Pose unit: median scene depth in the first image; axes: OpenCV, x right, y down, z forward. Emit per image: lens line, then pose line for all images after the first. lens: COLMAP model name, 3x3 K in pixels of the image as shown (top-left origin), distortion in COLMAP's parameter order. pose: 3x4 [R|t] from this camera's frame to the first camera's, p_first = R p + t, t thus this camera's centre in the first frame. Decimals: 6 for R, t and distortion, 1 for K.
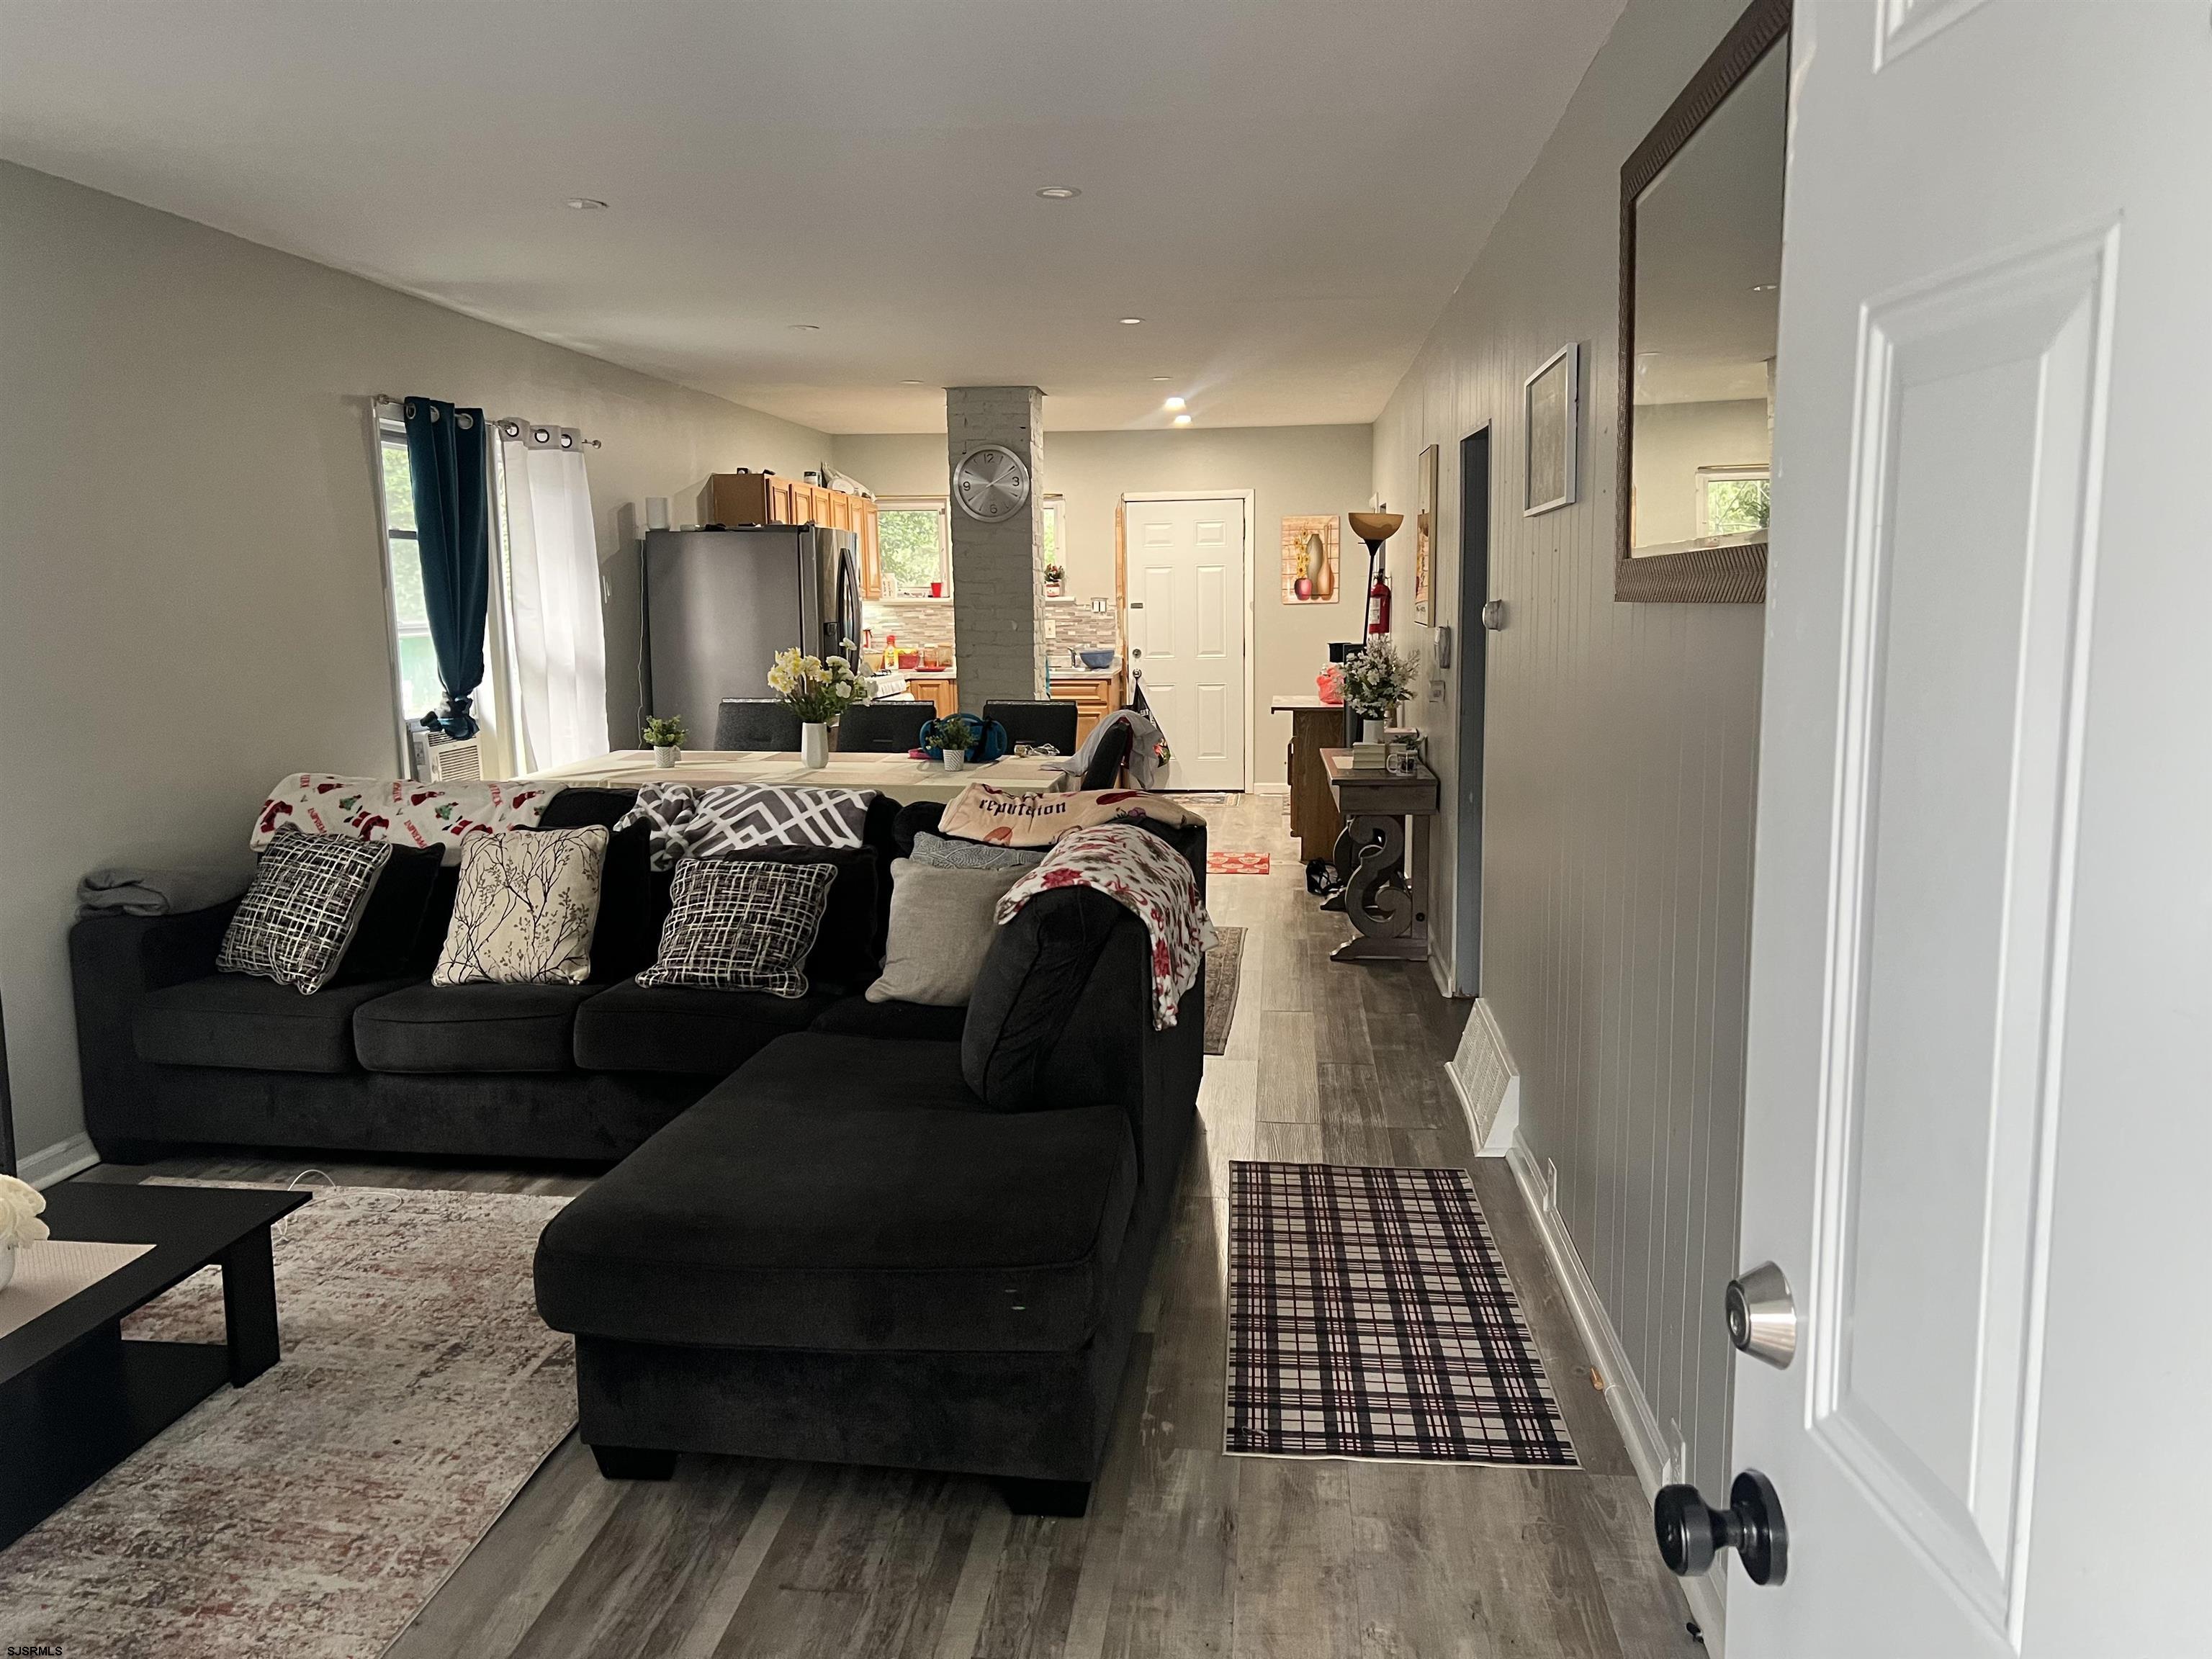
lens RADIAL K [[1696.3, 0, 1104.4], [0, 1696.3, 830.6], [0, 0, 1]] dist [0.048737, -0.061617]
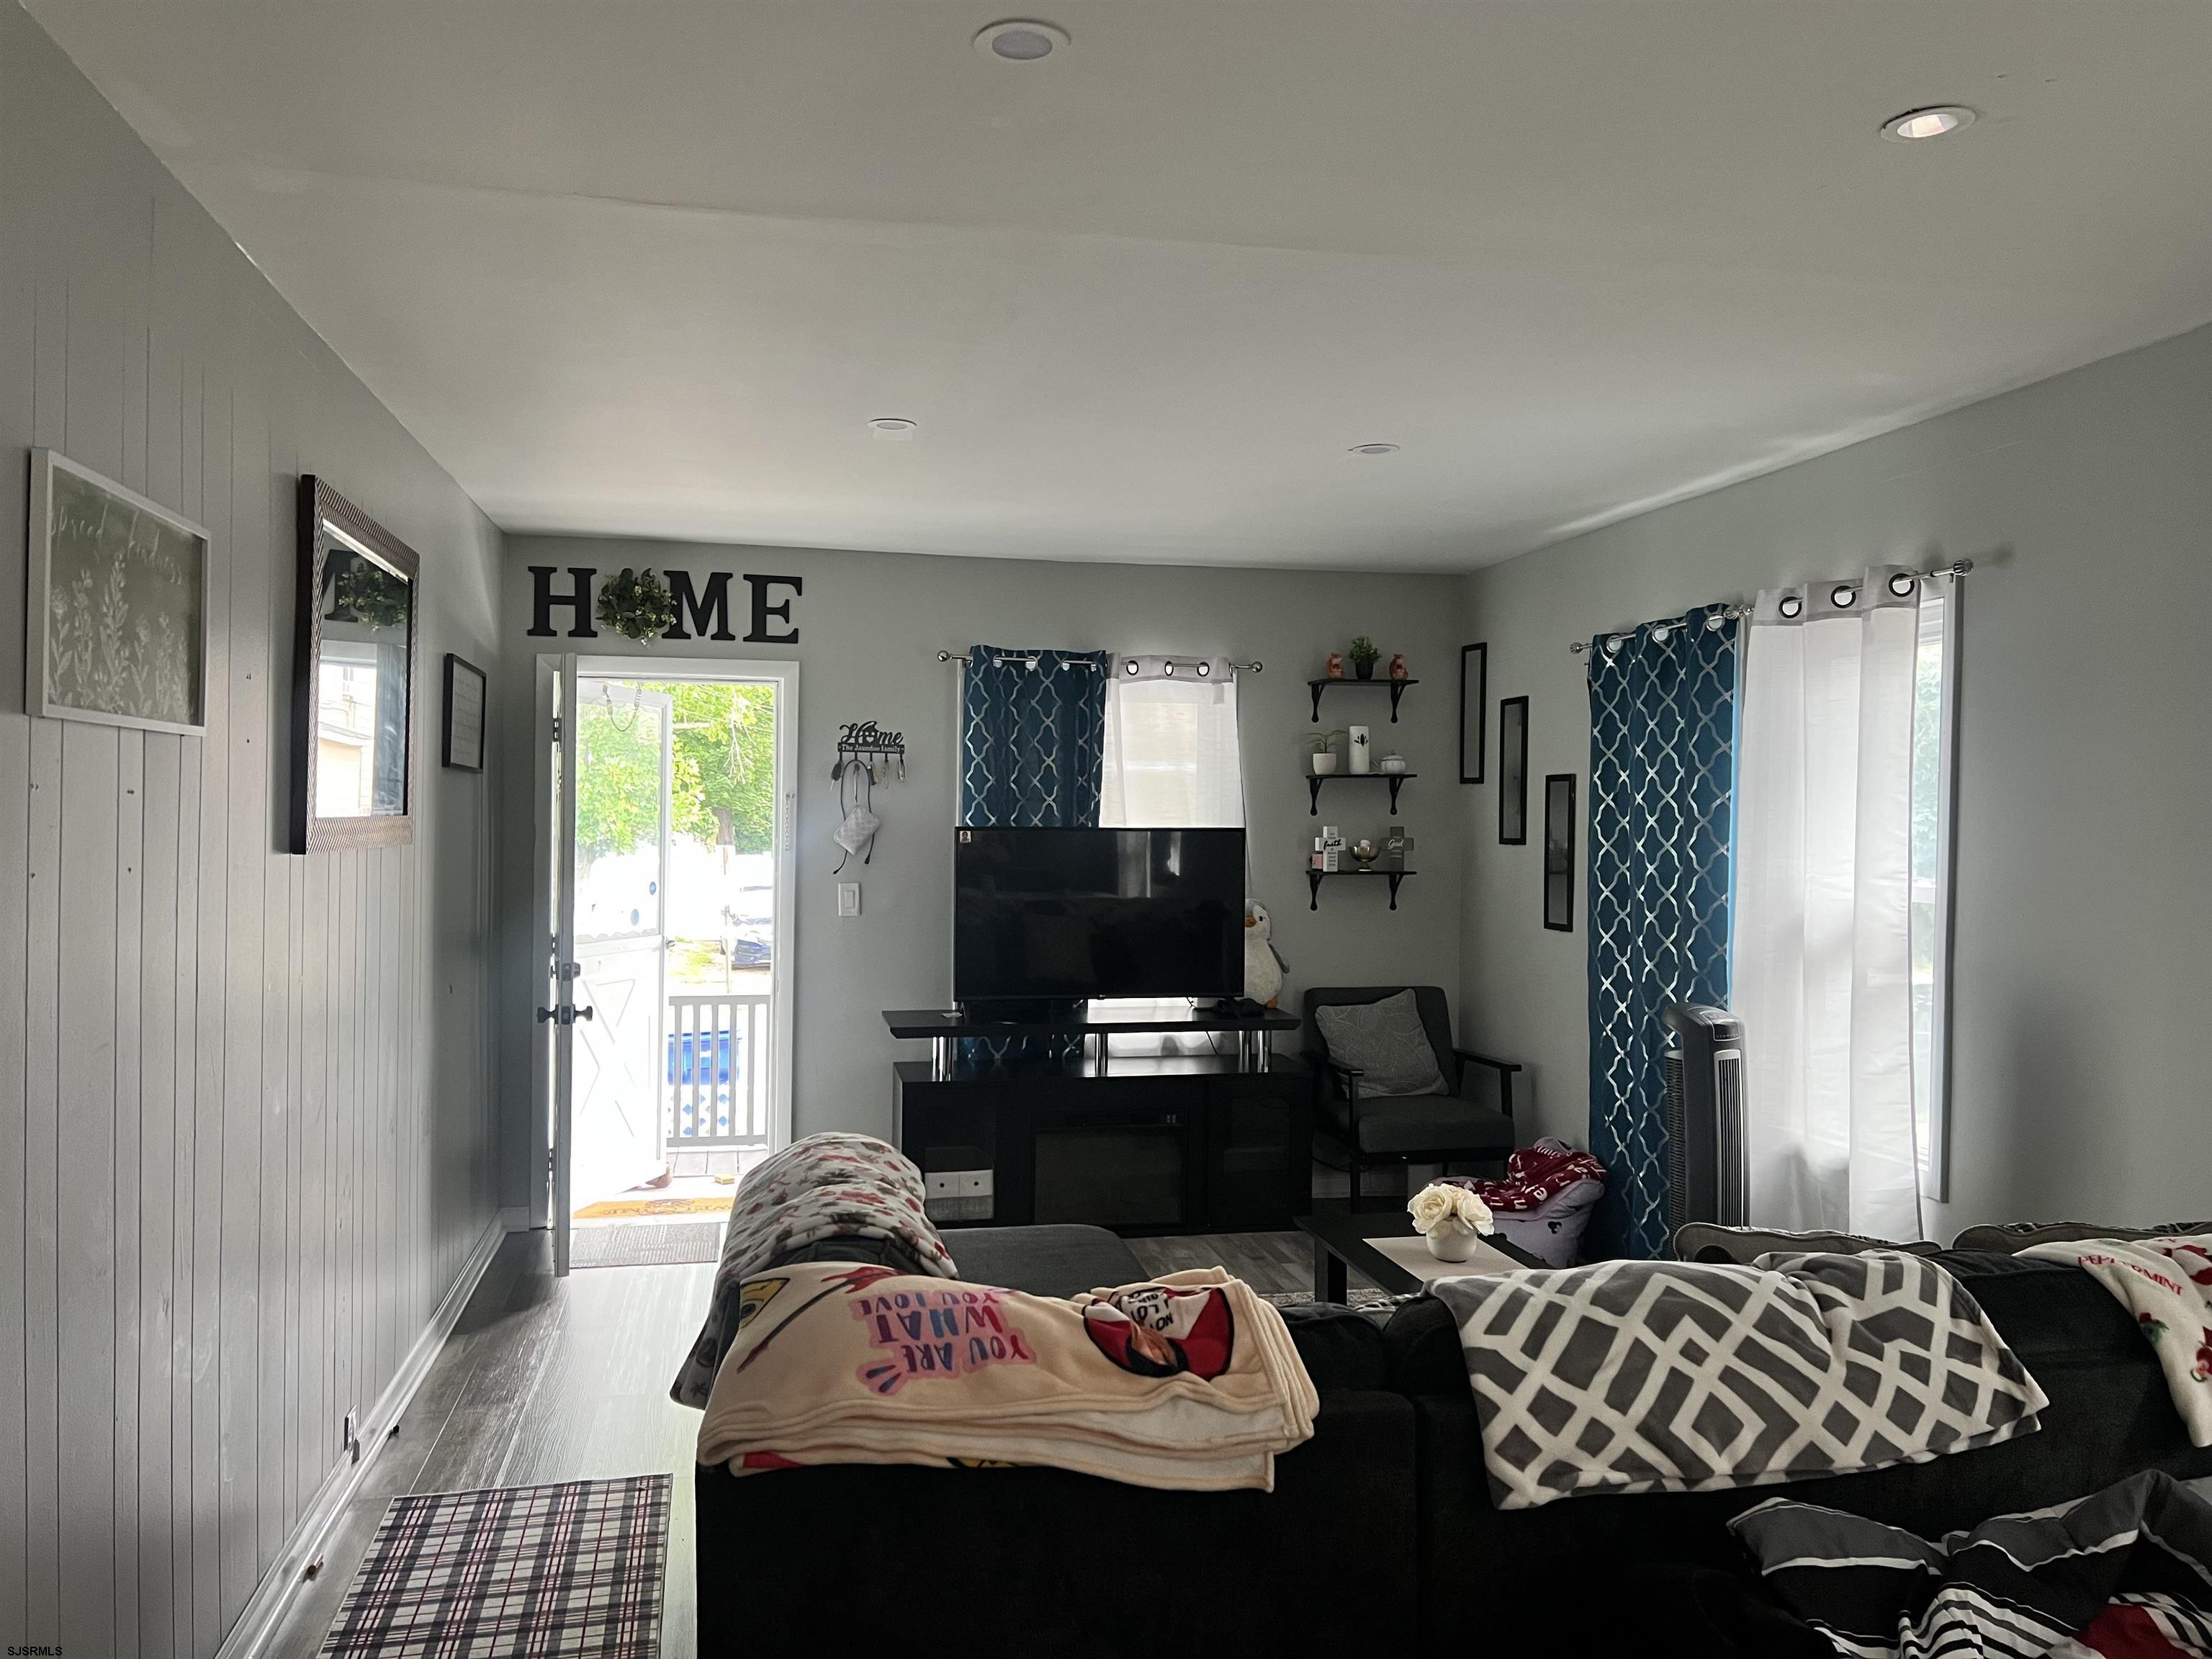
lens RADIAL K [[1696.3, 0, 1113.1], [0, 1696.3, 826.7], [0, 0, 1]] dist [0.048737, -0.061617]
pose [[-0.945246, -0.056842, -0.321371, 0.174542], [-0.086674, 0.993077, 0.079284, -0.262570], [0.314639, 0.102798, -0.943629, 2.033566]]
